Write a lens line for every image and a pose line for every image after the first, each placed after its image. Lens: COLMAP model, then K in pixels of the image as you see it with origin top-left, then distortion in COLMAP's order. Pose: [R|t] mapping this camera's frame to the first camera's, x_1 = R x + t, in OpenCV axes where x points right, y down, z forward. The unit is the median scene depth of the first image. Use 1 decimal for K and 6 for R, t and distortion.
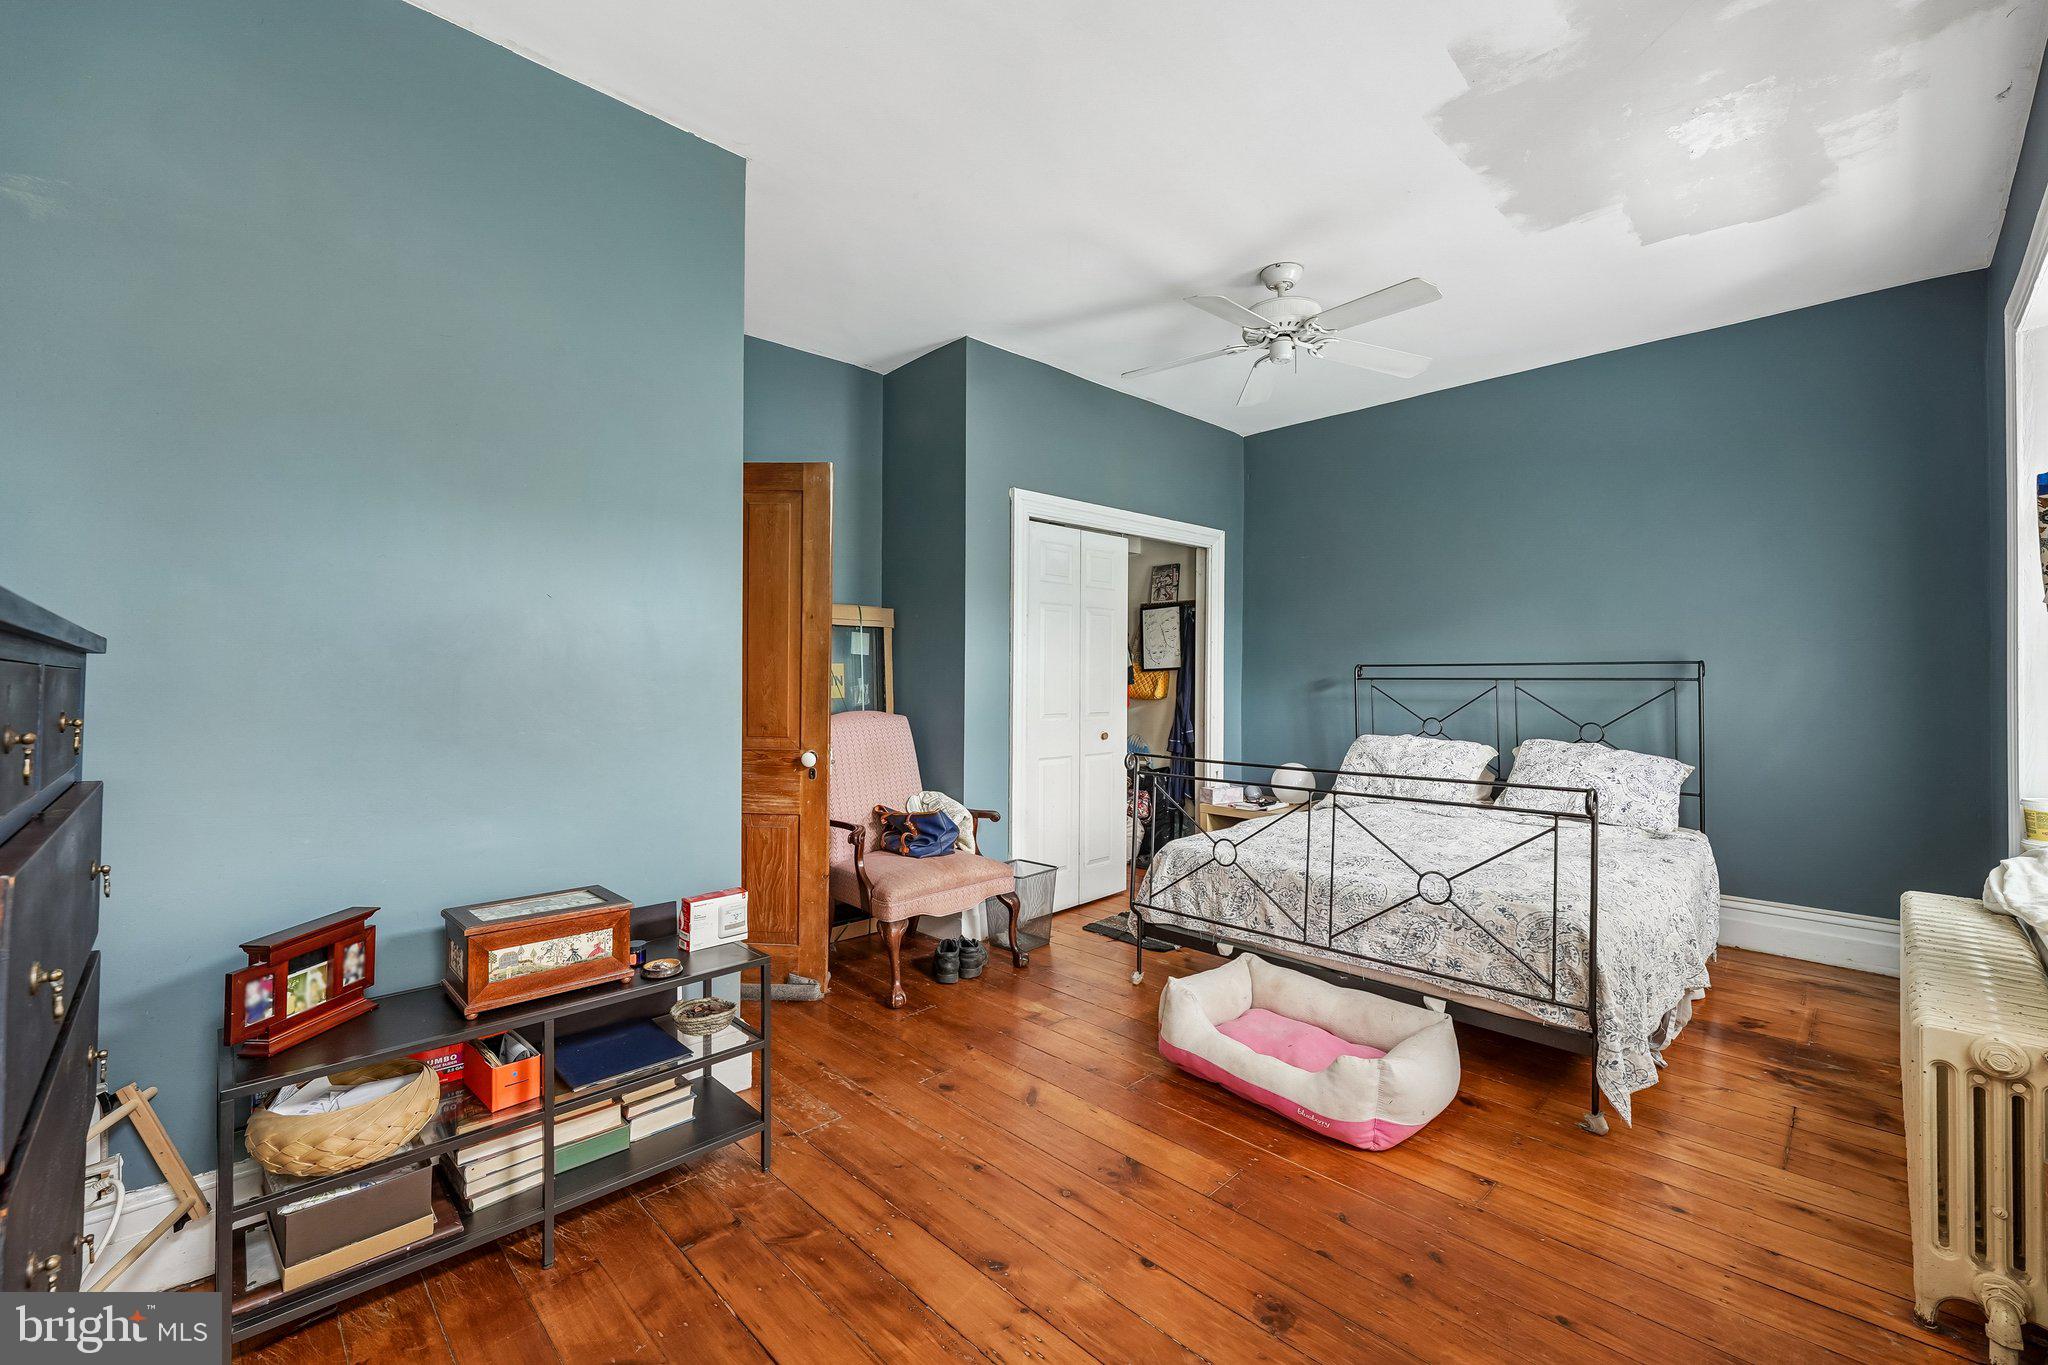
lens RADIAL K [[837.6, 0, 1025.0], [0, 837.6, 672.4], [0, 0, 1]] dist [-0.003010, -0.000199]
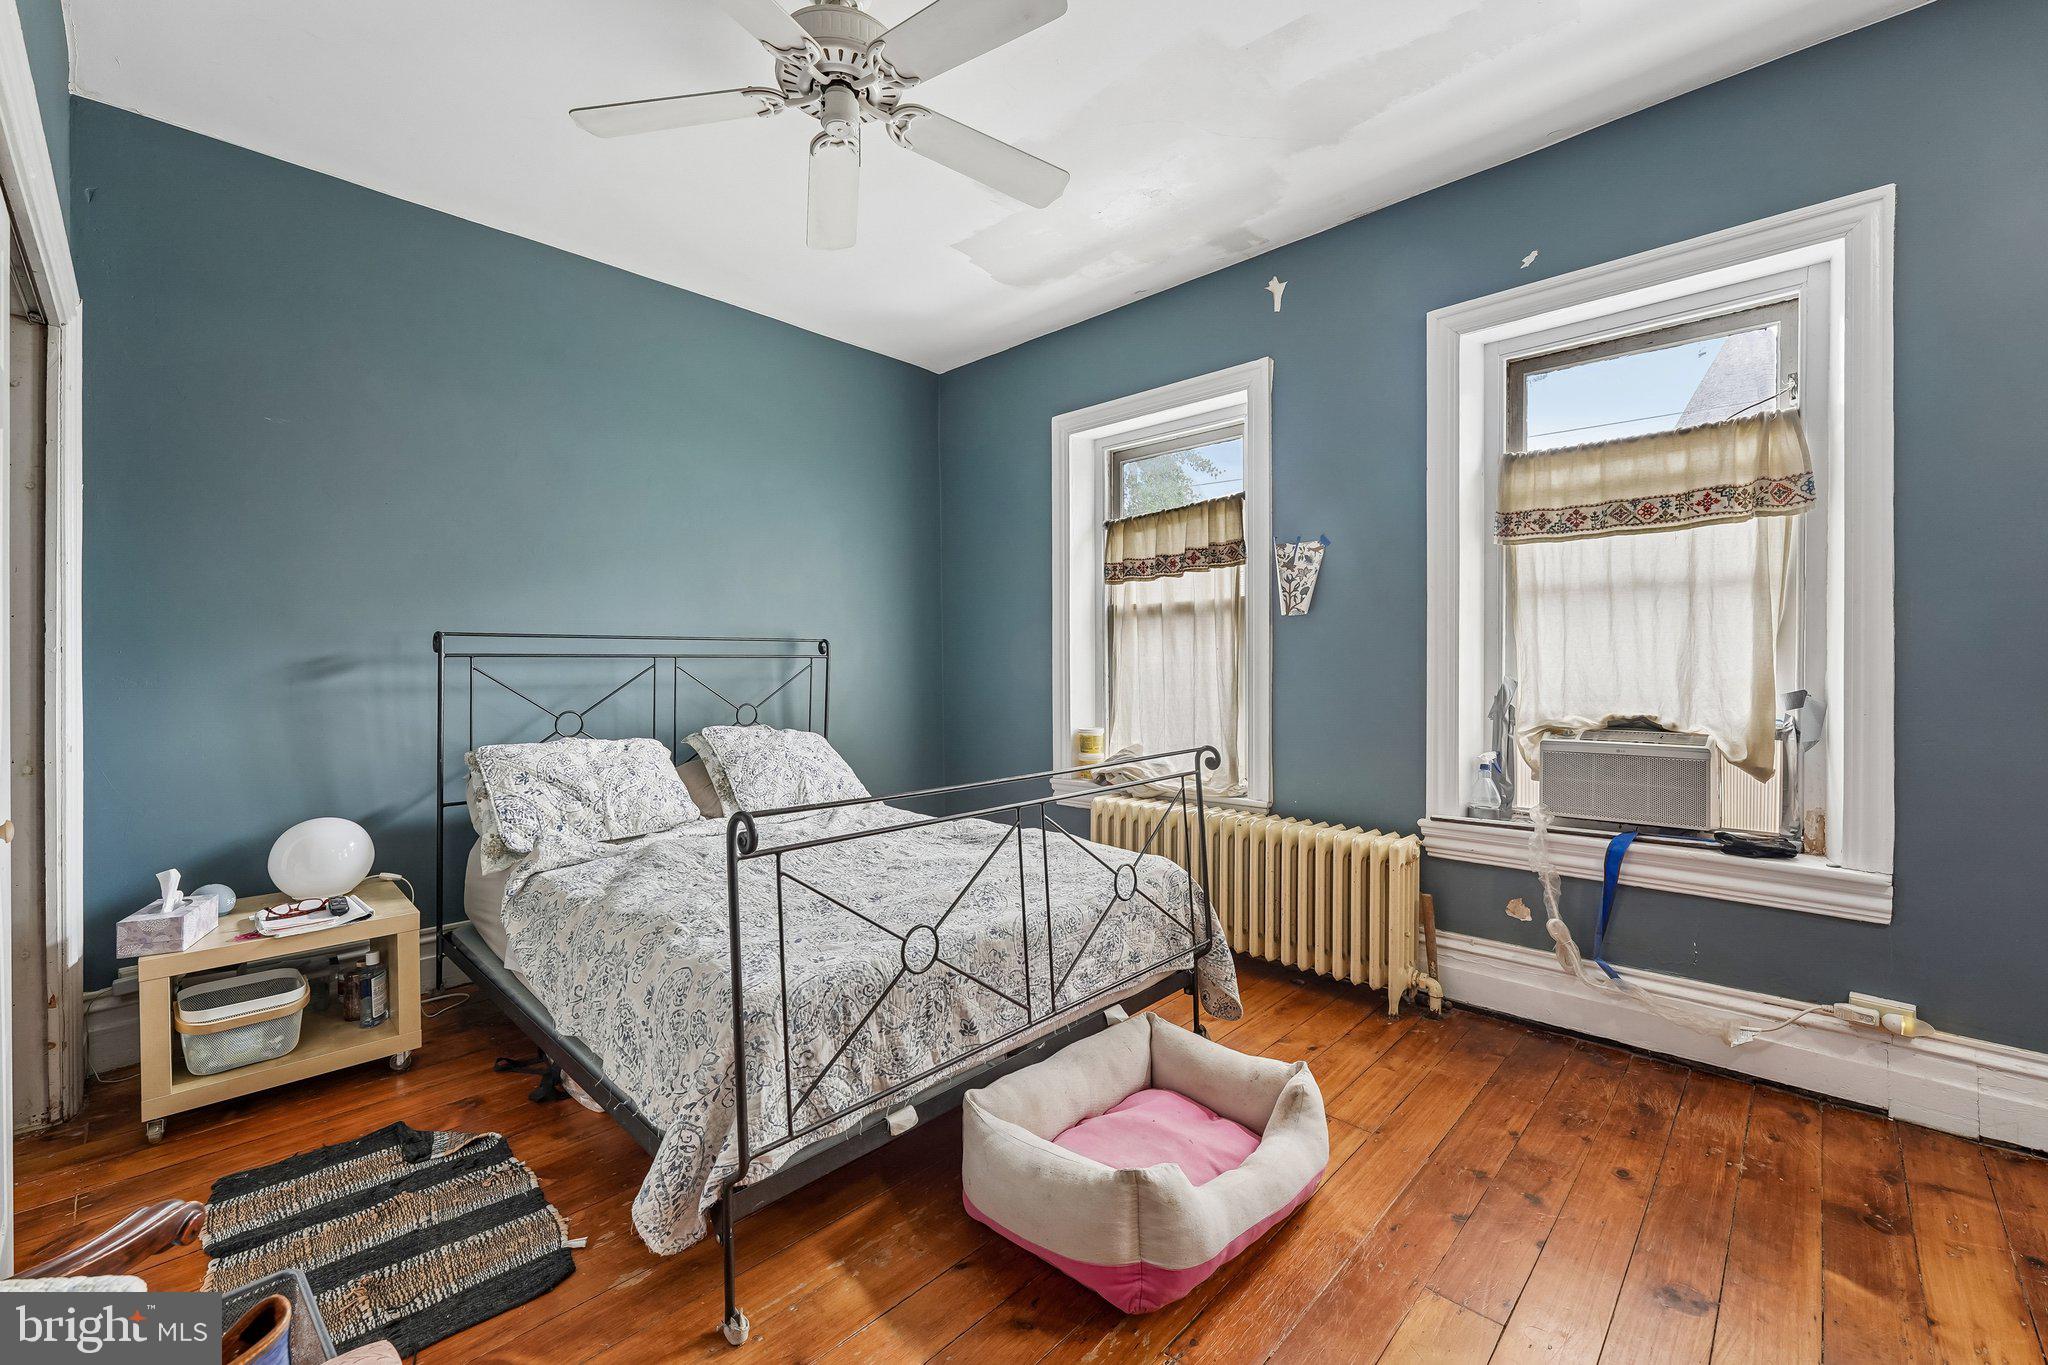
lens RADIAL K [[837.6, 0, 1025.0], [0, 837.6, 672.4], [0, 0, 1]] dist [-0.003010, -0.000199]
pose [[-0.030705, -0.008766, 0.999490, -0.251709], [-0.001661, 0.999961, 0.008719, 0.016146], [-0.999527, -0.001393, -0.030719, 0.713028]]
